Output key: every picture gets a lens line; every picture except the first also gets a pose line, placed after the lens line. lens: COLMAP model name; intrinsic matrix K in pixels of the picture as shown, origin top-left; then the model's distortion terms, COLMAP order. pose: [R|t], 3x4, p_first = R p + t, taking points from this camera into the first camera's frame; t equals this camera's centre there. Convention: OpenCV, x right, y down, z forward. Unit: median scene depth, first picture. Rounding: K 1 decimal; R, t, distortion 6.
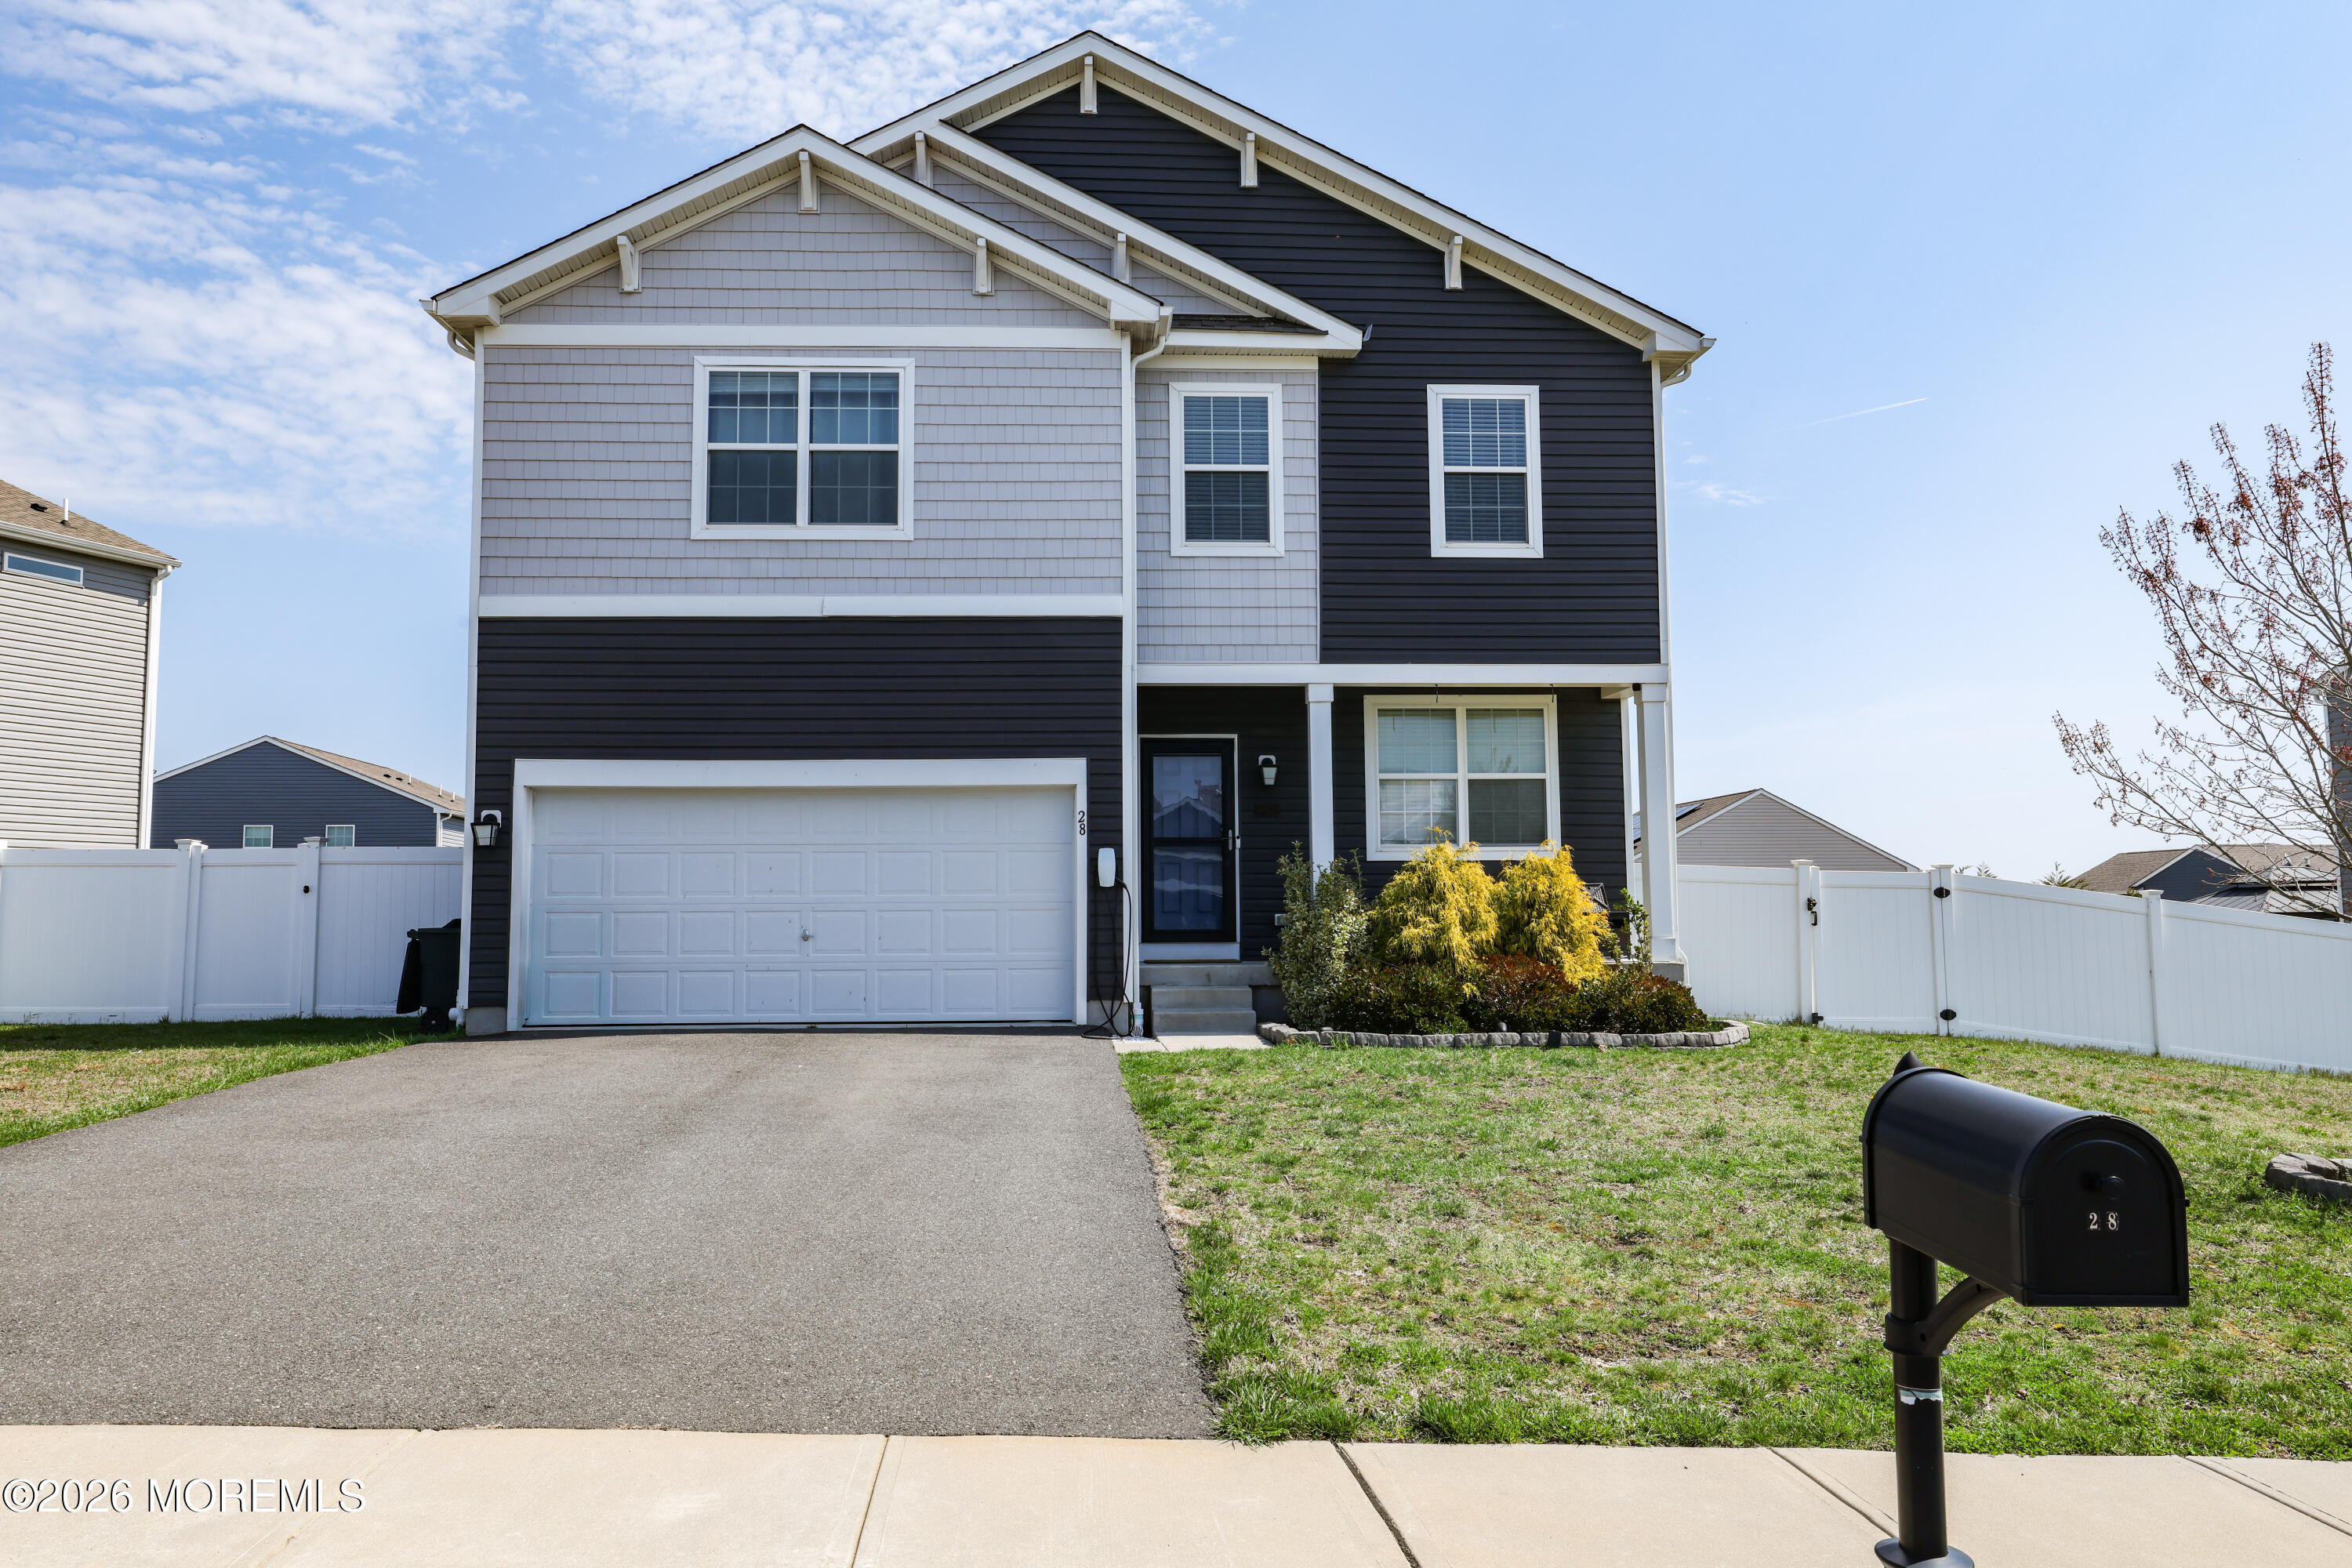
lens RADIAL K [[1751.7, 0, 1167.5], [0, 1751.7, 716.8], [0, 0, 1]] dist [0.028005, 0.004642]
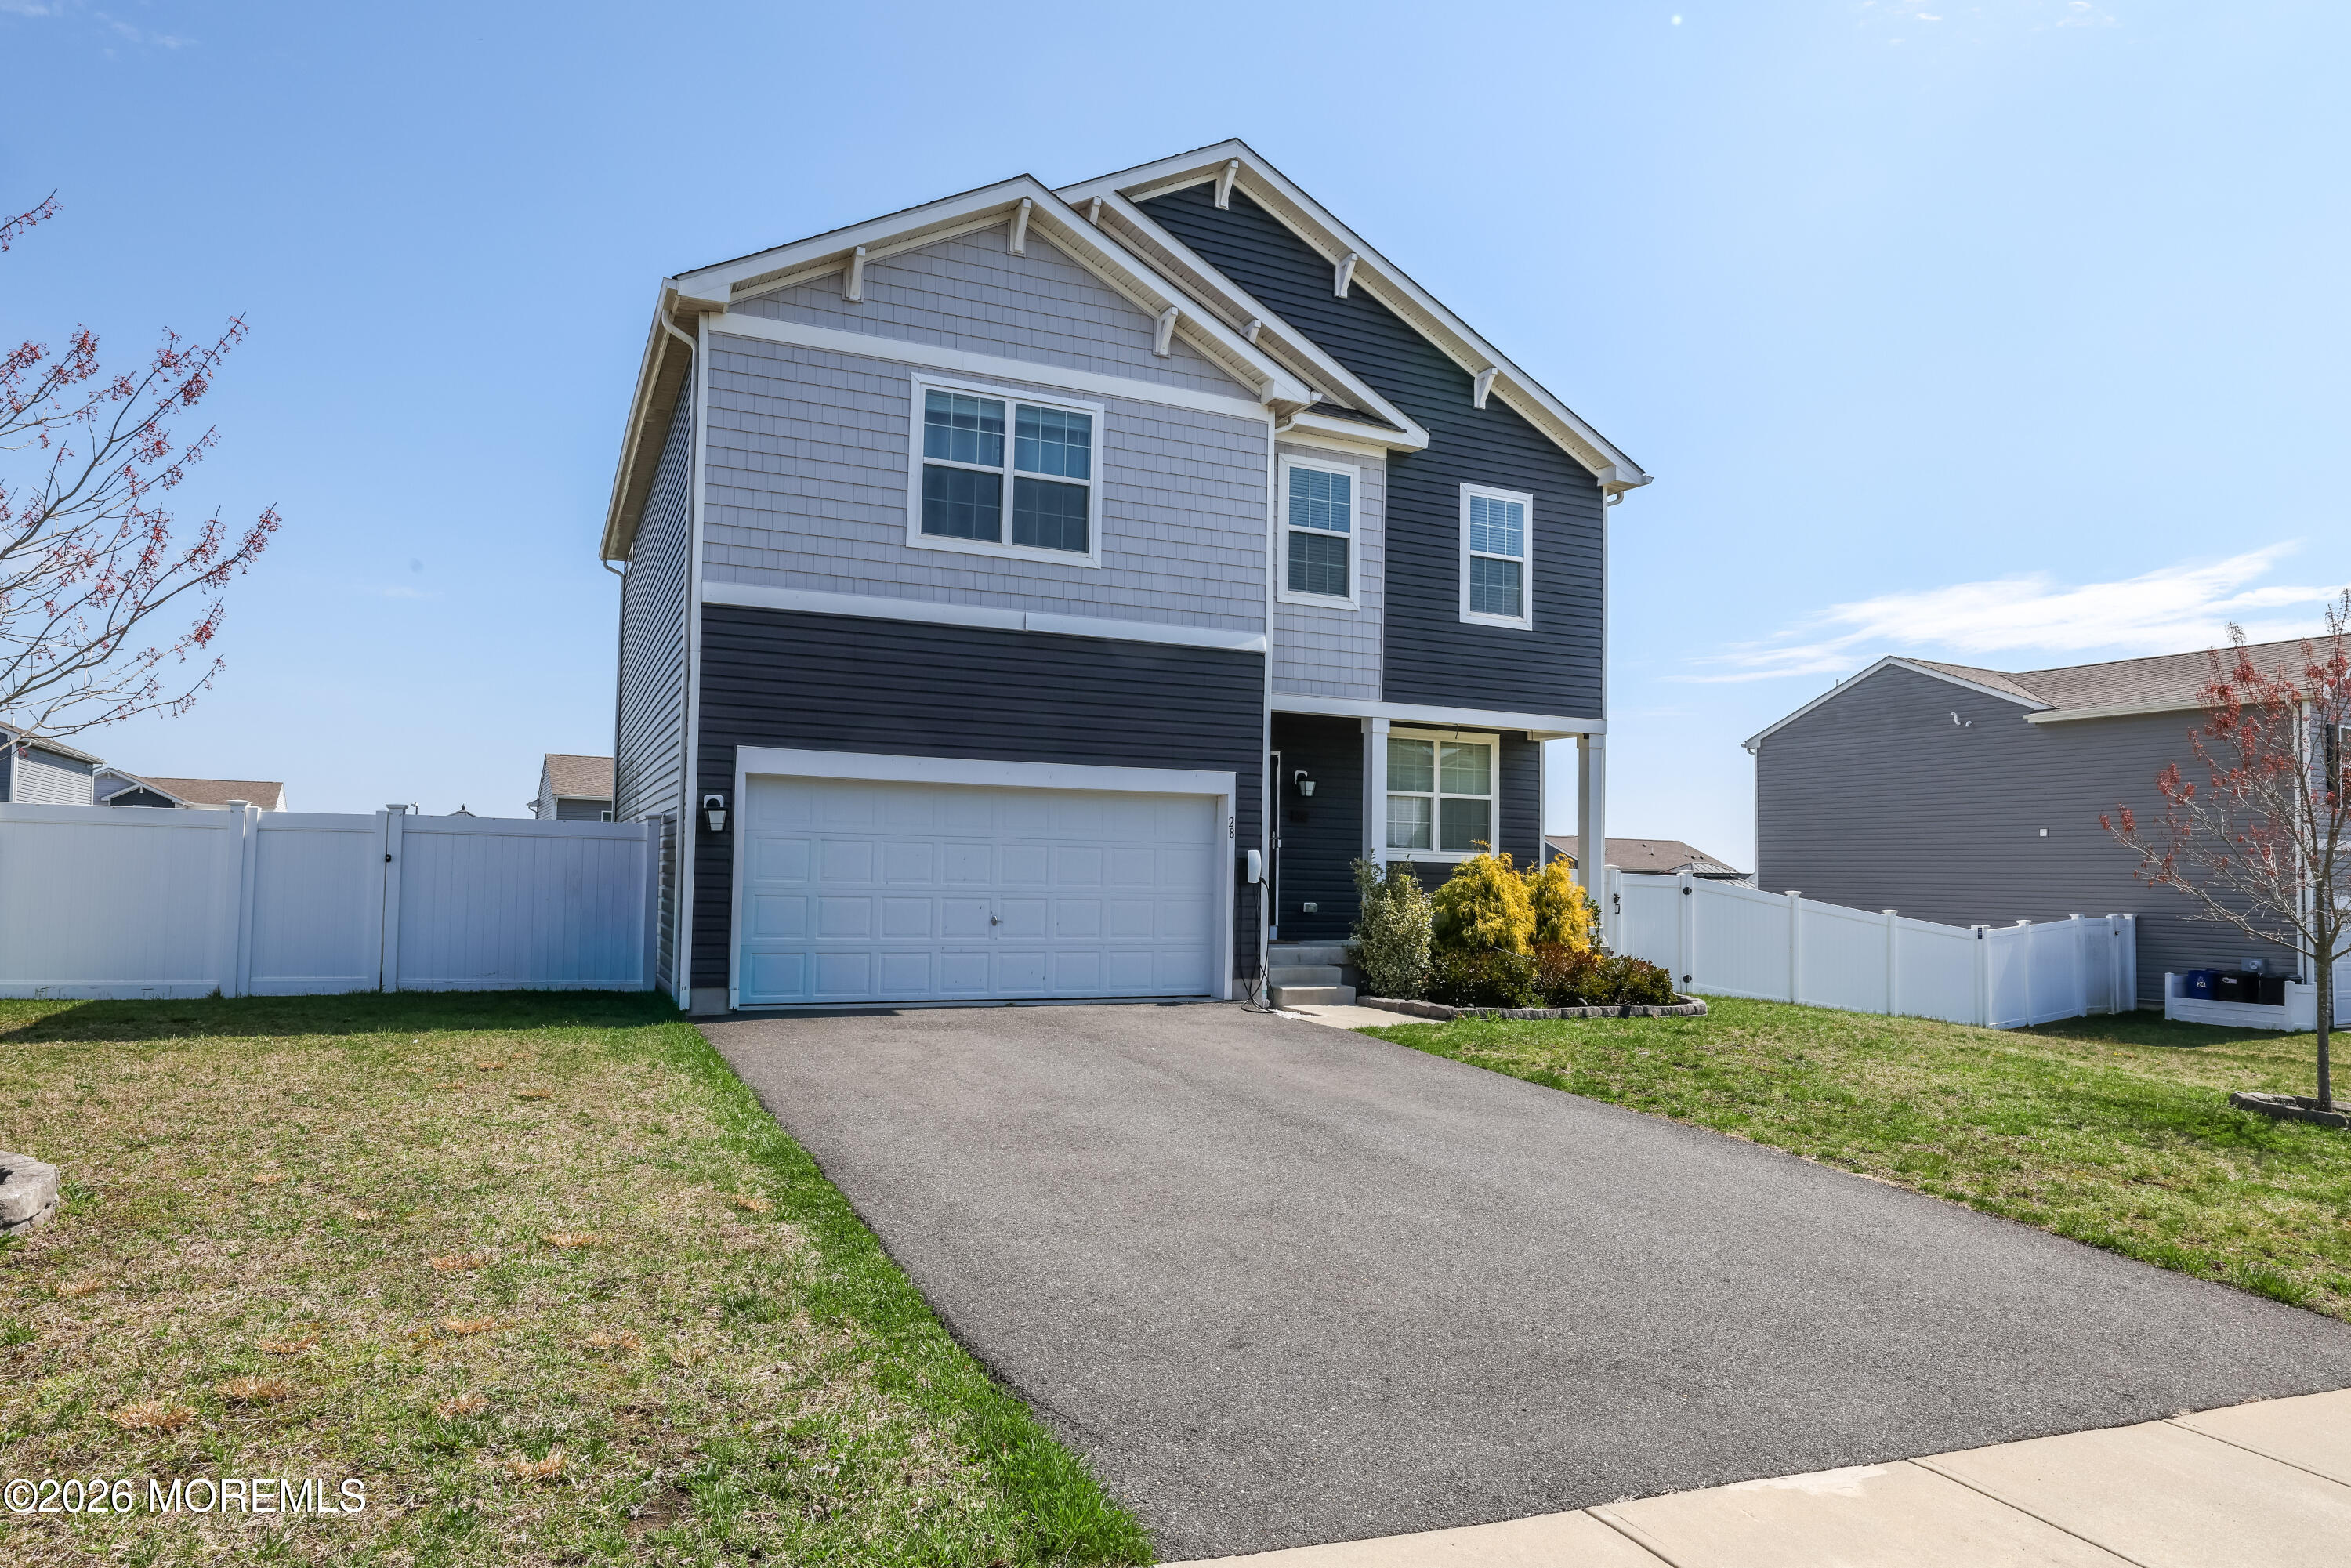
lens RADIAL K [[1486.5, 0, 1174.9], [0, 1486.5, 752.0], [0, 0, 1]] dist [-0.003246, -0.000396]
pose [[0.917612, 0.055495, 0.393584, -0.460115], [-0.071068, 0.997156, 0.025092, -0.011347], [-0.391072, -0.050996, 0.918946, 0.105310]]
